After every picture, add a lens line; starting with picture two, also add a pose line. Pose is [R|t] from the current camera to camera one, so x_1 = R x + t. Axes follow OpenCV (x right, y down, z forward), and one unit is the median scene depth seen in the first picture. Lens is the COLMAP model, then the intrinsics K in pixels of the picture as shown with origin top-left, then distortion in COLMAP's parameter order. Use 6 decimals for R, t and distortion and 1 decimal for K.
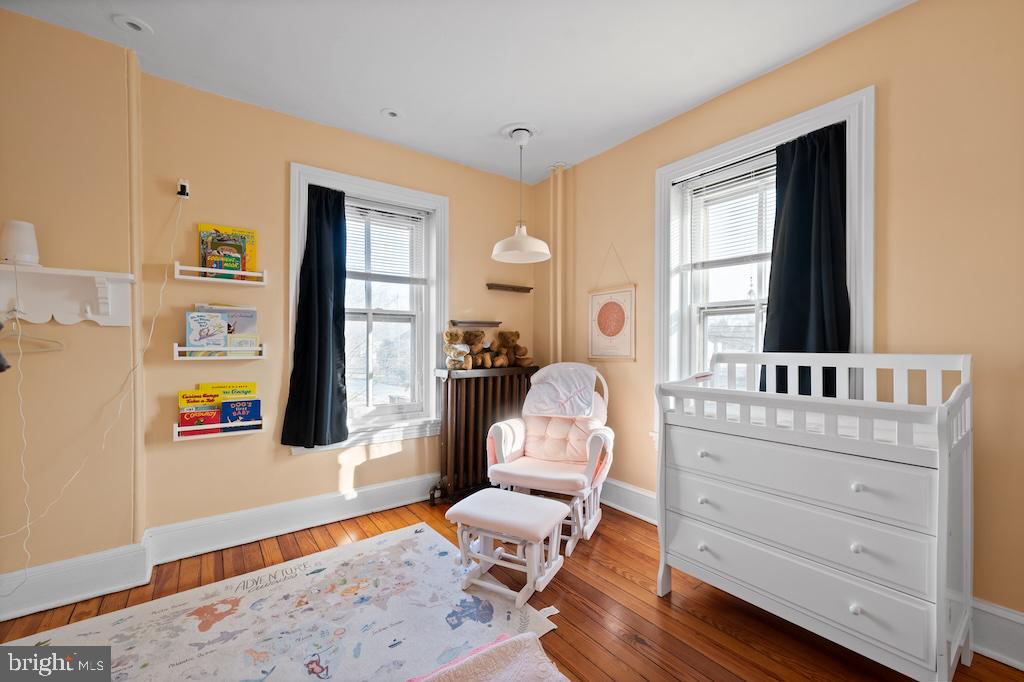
lens RADIAL K [[412.2, 0, 513.9], [0, 412.2, 346.9], [0, 0, 1]] dist [-0.001945, 0.000142]
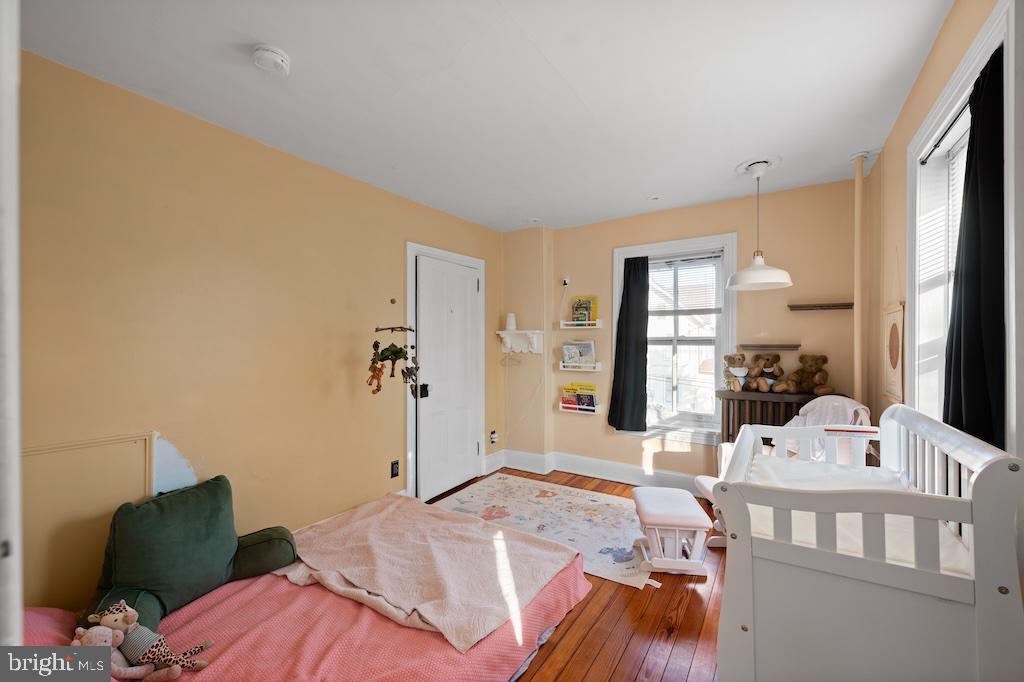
lens RADIAL K [[412.2, 0, 517.5], [0, 412.2, 340.8], [0, 0, 1]] dist [-0.001945, 0.000142]
pose [[0.347087, -0.002850, -0.937829, 0.898138], [-0.004561, 0.999978, -0.004726, -0.090539], [0.937822, 0.005918, 0.347067, 0.106795]]
